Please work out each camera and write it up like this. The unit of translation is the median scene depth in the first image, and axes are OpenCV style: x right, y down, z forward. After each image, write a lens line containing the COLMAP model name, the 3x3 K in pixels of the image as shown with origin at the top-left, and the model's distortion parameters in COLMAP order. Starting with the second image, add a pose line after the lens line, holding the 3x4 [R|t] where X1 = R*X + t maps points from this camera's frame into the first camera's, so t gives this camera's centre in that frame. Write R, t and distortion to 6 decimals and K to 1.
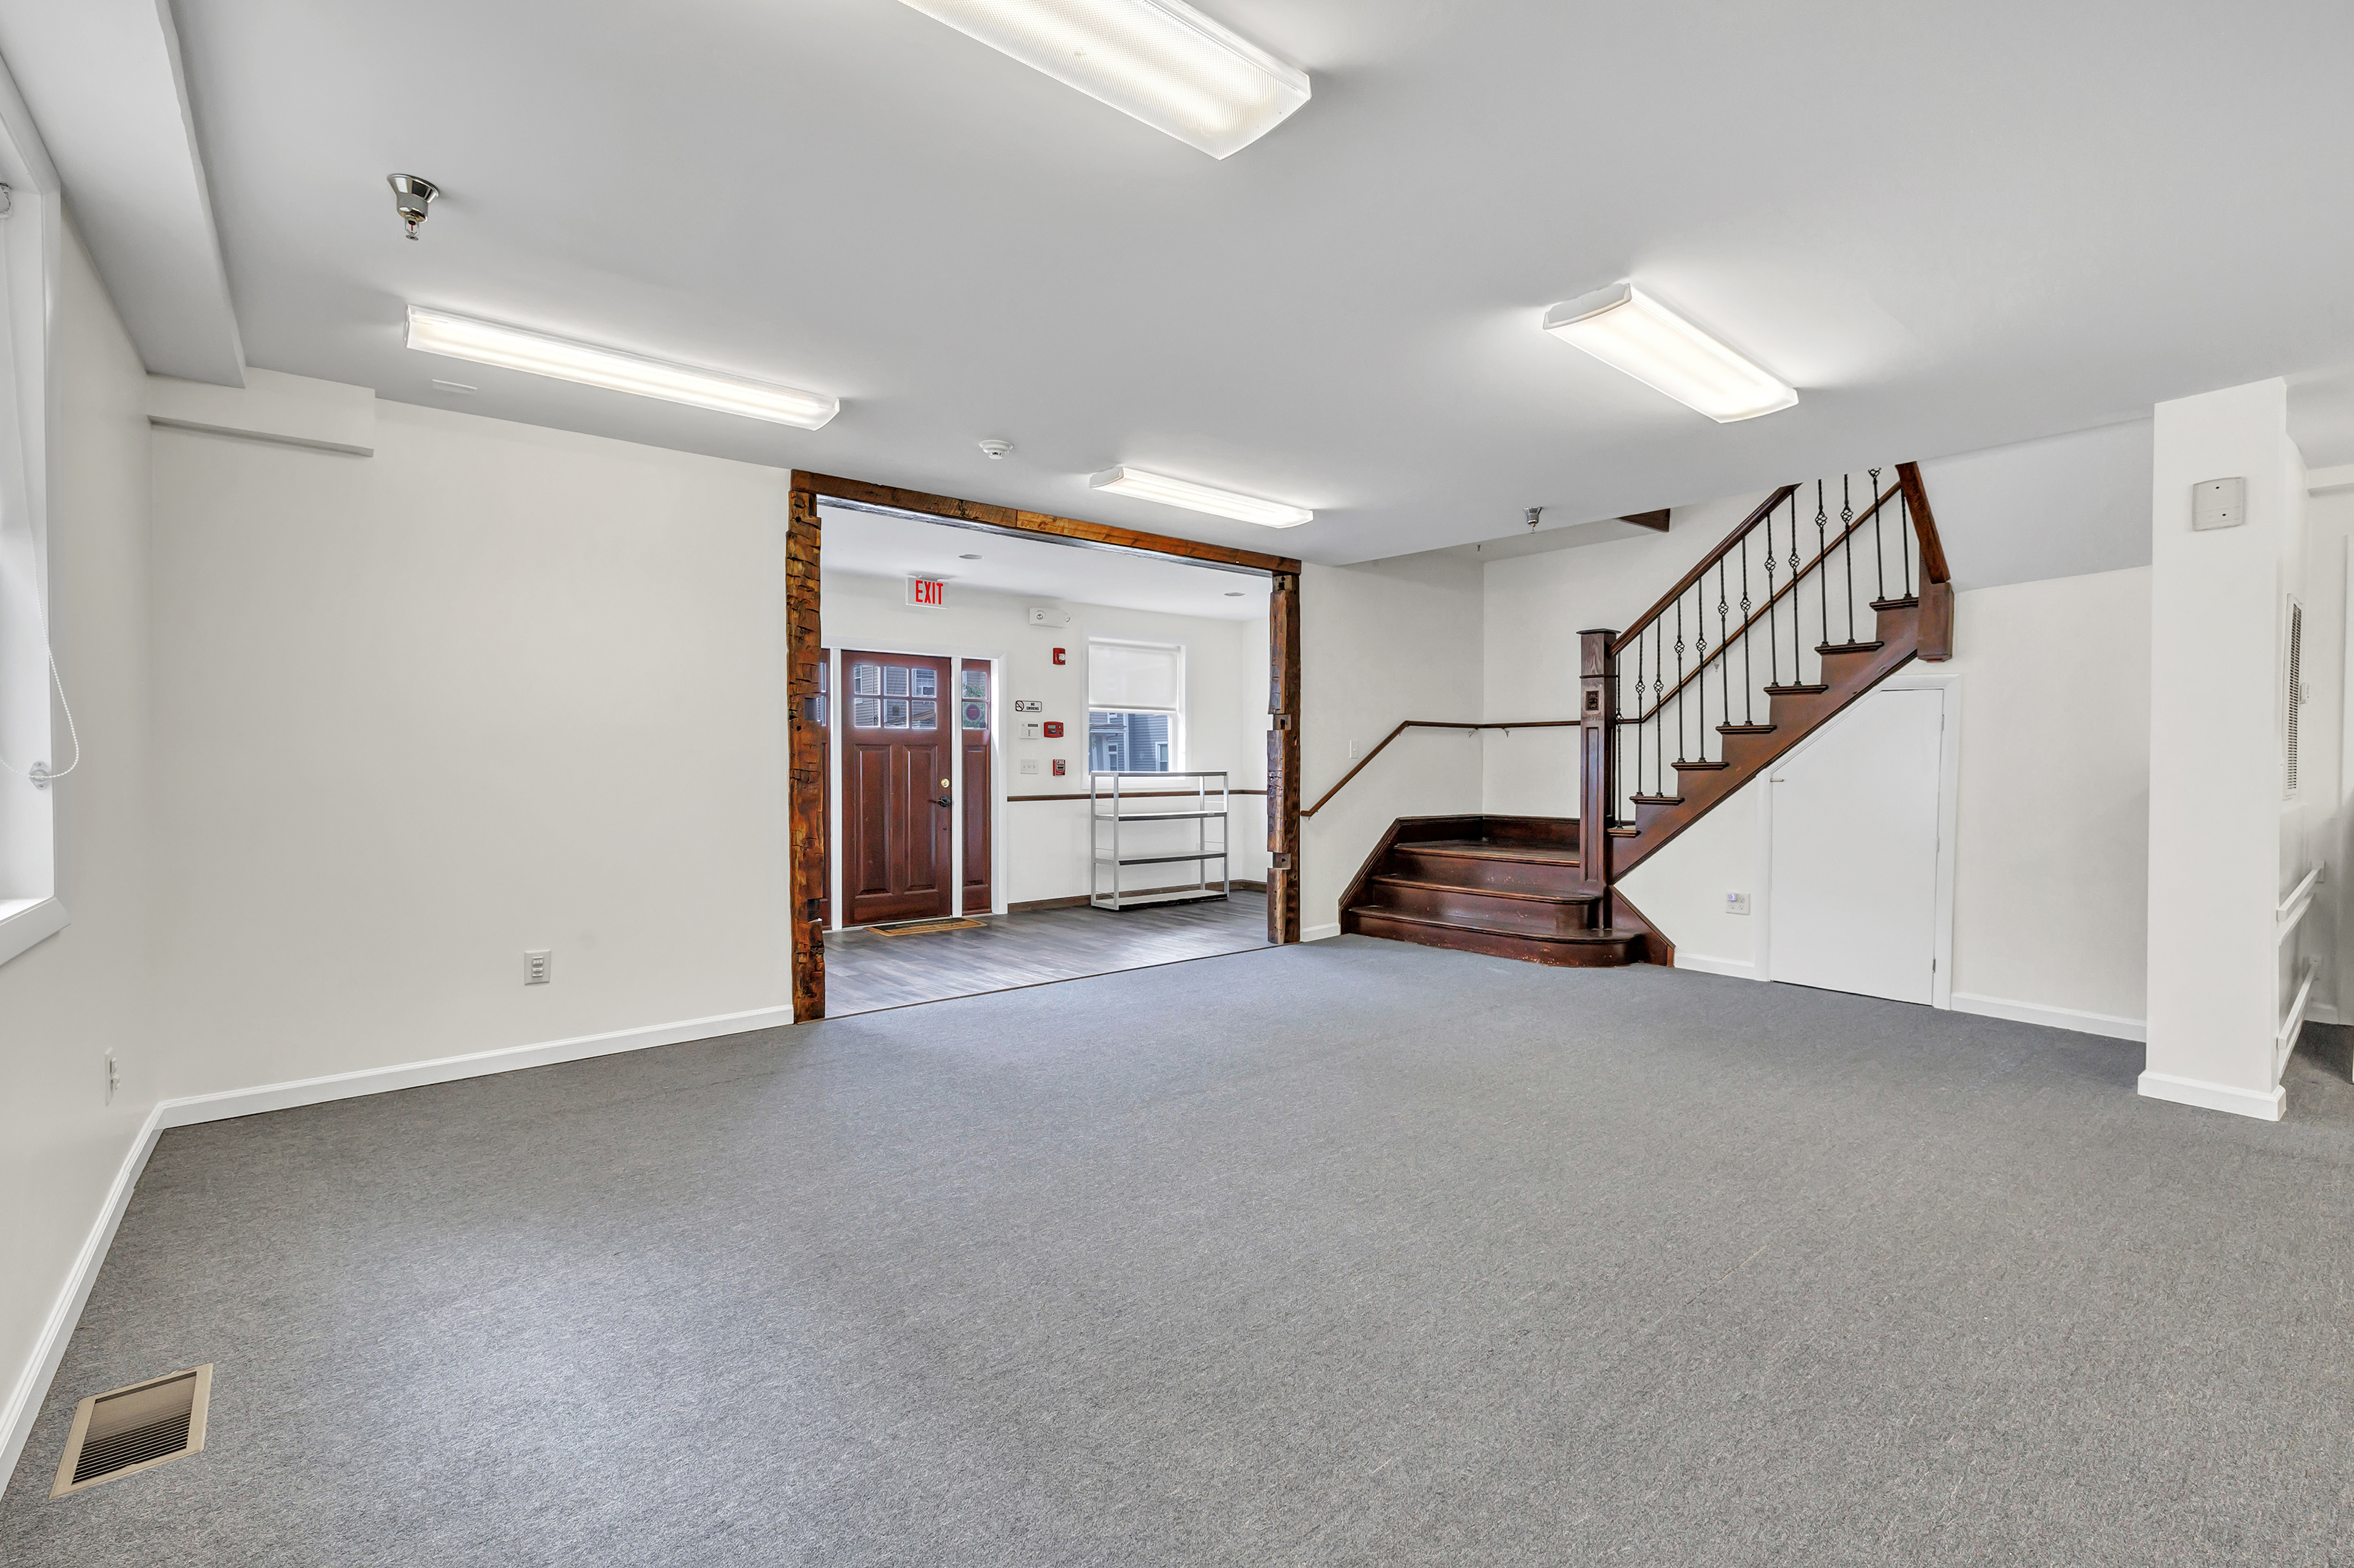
lens RADIAL K [[1035.7, 0, 1177.0], [0, 1035.7, 784.0], [0, 0, 1]] dist [0.000834, 0.000332]
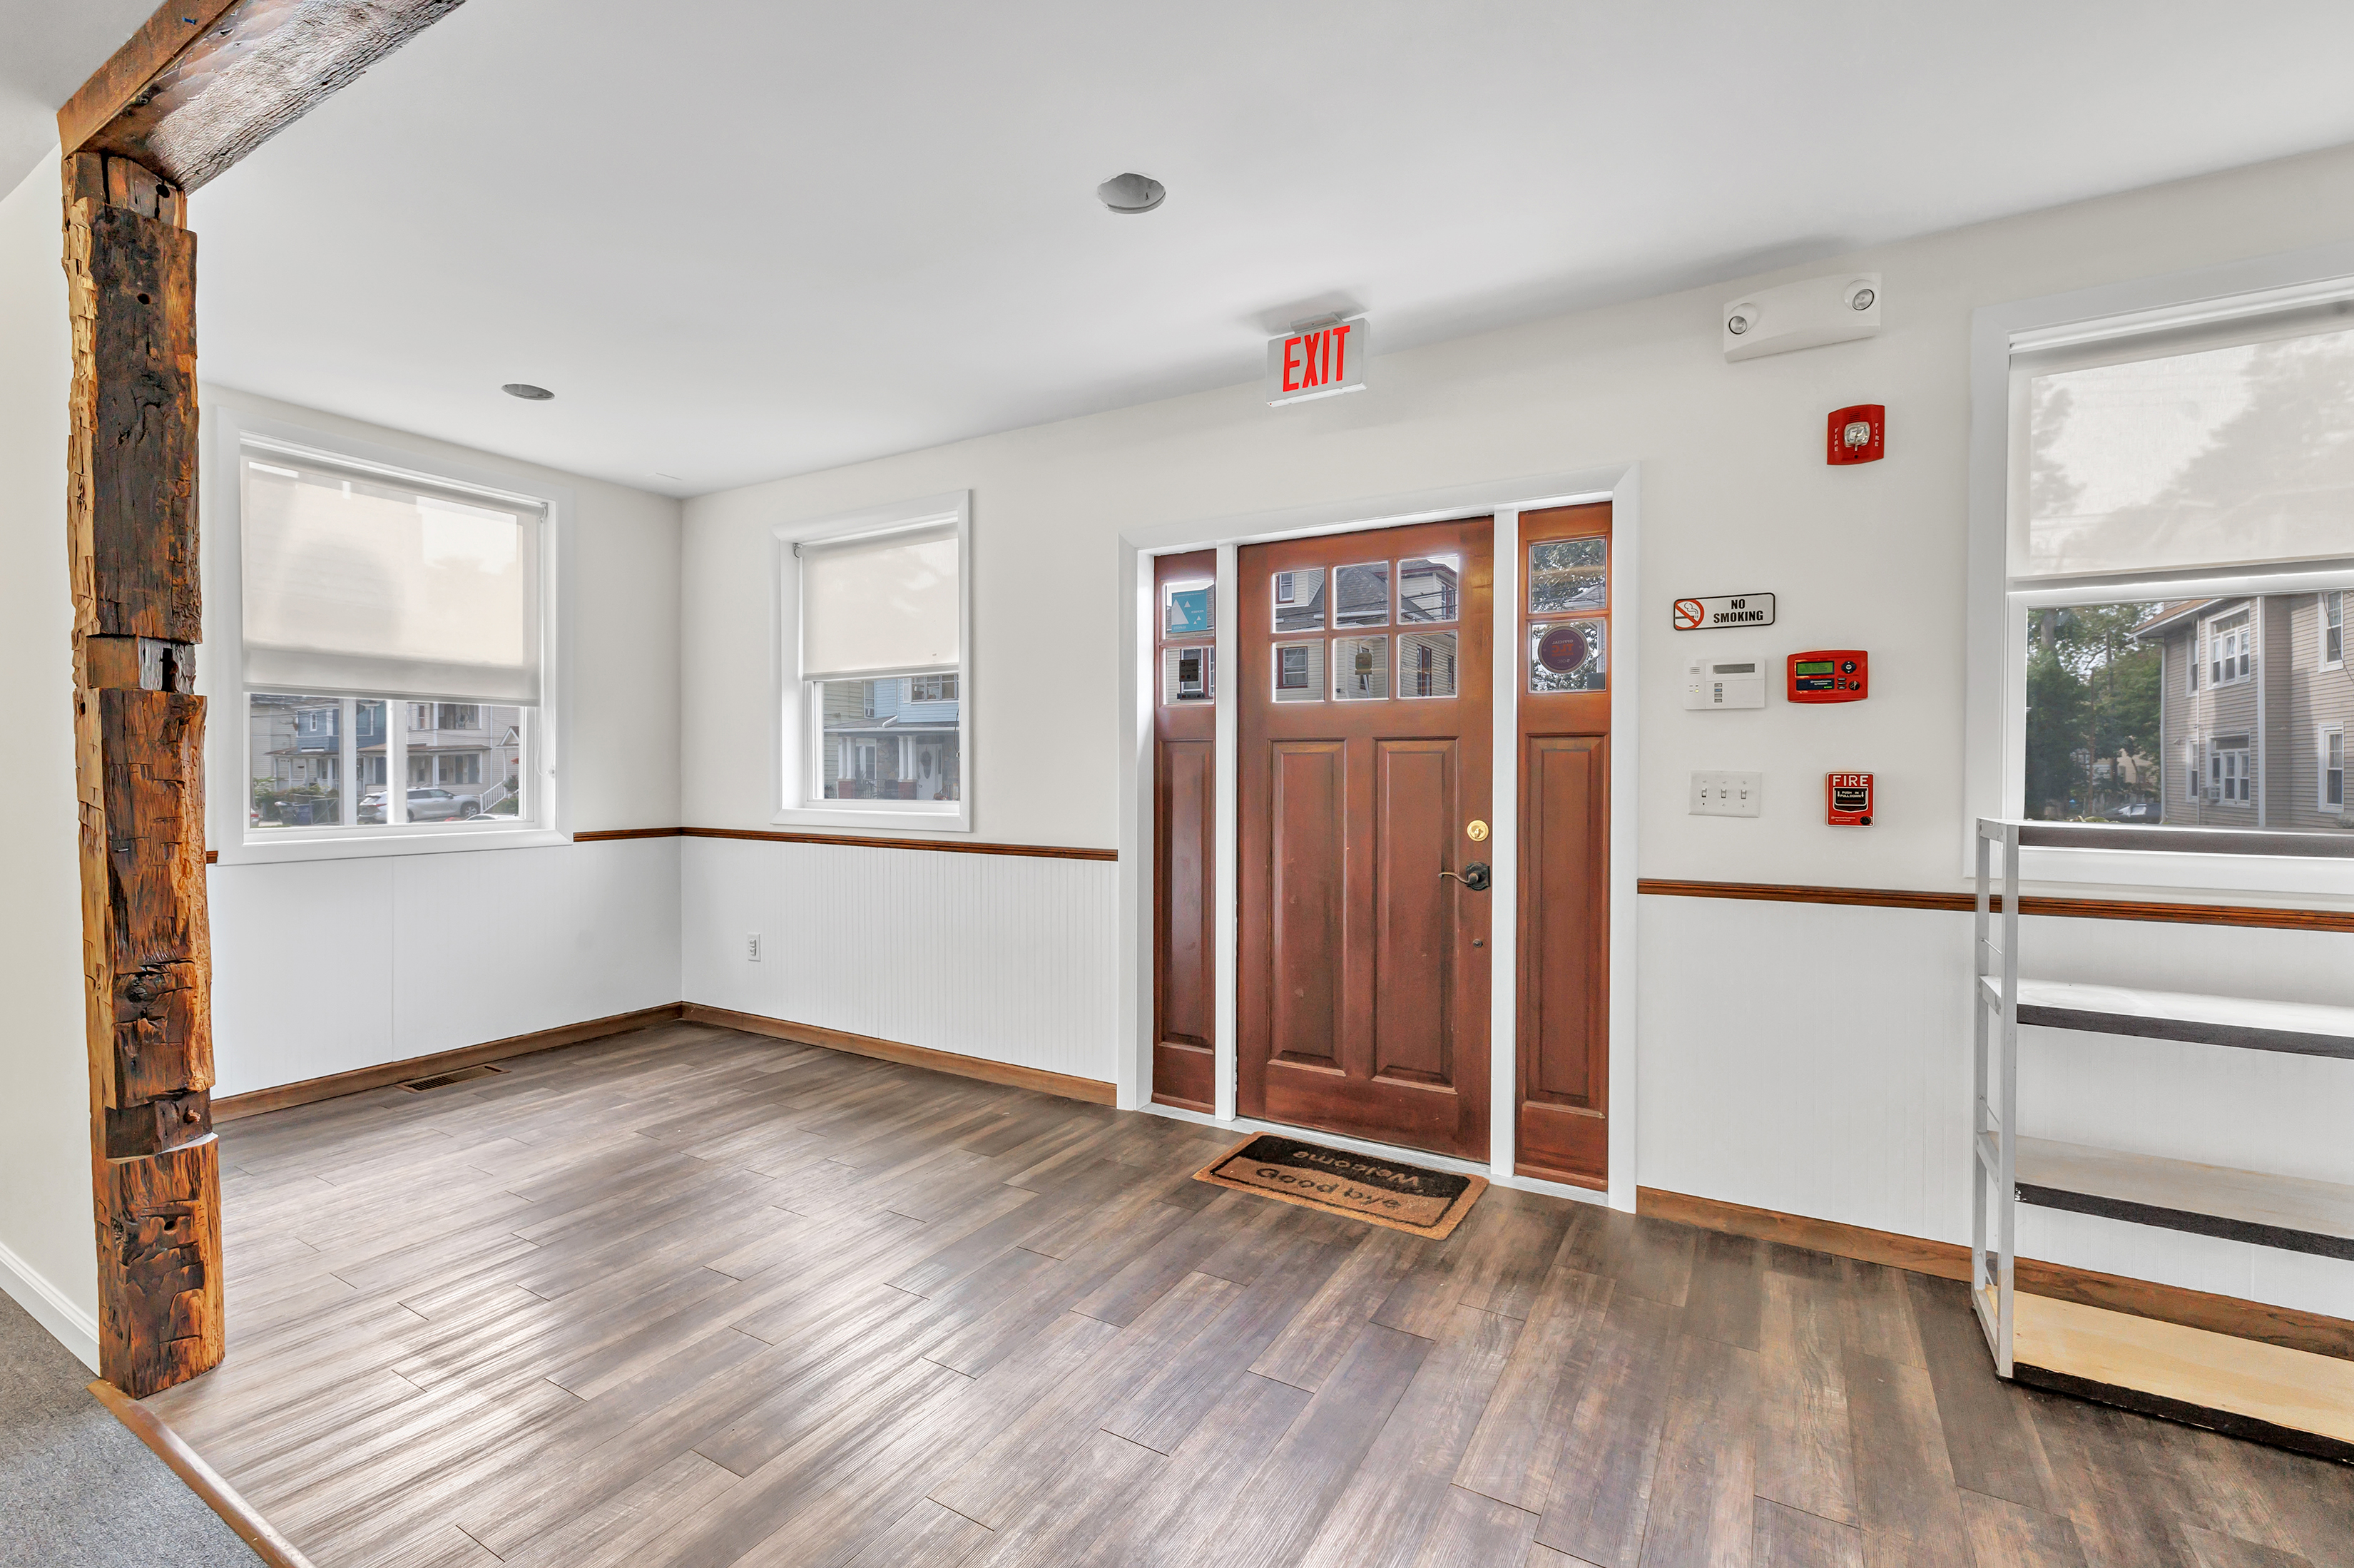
lens RADIAL K [[1035.7, 0, 1177.0], [0, 1035.7, 784.0], [0, 0, 1]] dist [0.000834, 0.000332]
pose [[0.328721, 0.013935, -0.944324, 0.114668], [-0.022743, 0.999718, 0.006836, -0.018520], [0.944153, 0.019229, 0.328945, 0.735971]]
